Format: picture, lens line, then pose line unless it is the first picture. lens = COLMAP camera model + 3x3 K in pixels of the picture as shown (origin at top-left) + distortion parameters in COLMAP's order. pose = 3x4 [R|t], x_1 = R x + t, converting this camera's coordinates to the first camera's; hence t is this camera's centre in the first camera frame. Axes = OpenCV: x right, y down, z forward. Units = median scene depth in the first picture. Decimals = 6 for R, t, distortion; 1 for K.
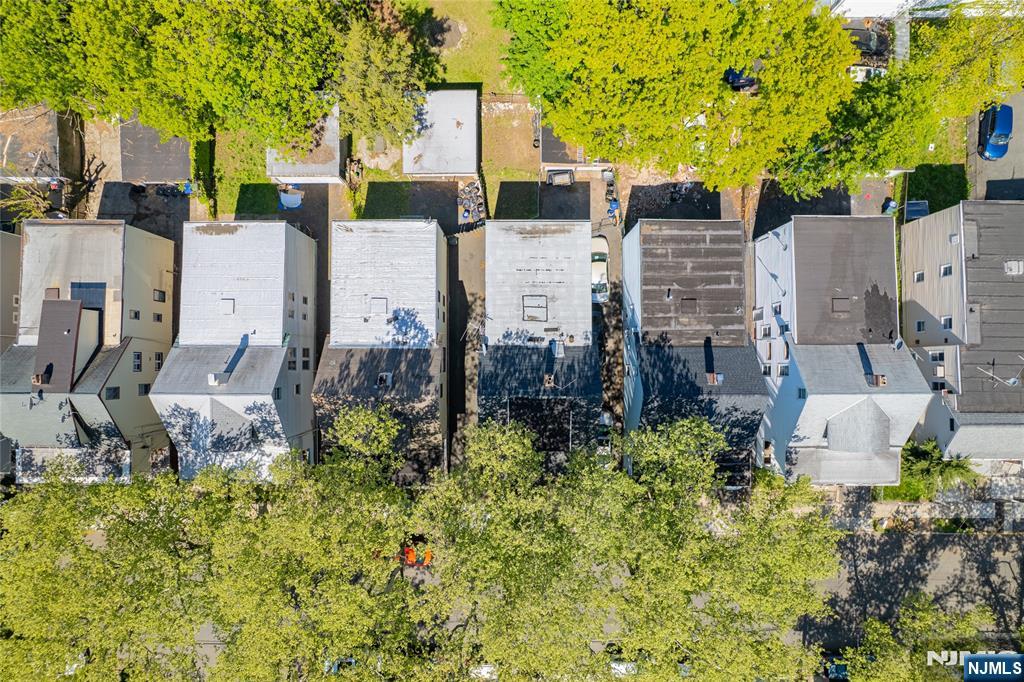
lens RADIAL K [[662.0, 0, 512.9], [0, 662.0, 353.0], [0, 0, 1]] dist [-0.000514, 0.002101]
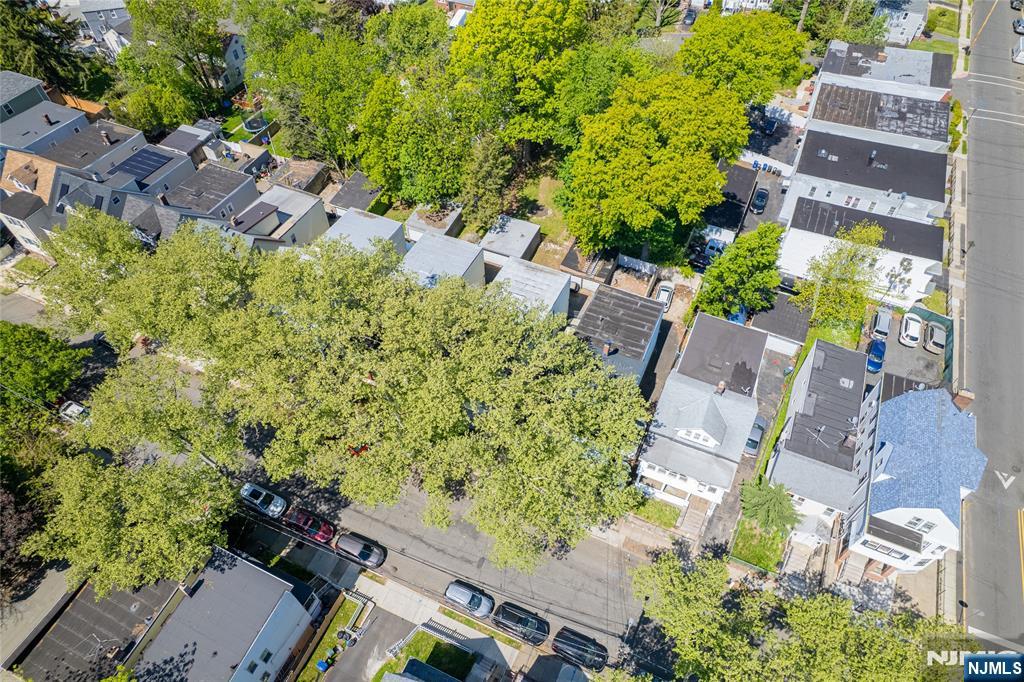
lens RADIAL K [[662.0, 0, 512.9], [0, 662.0, 353.0], [0, 0, 1]] dist [-0.000514, 0.002101]
pose [[0.911325, 0.323040, -0.255208, 0.428956], [-0.411584, 0.728776, -0.547252, 0.812619], [0.009205, 0.603764, 0.797110, -0.130622]]
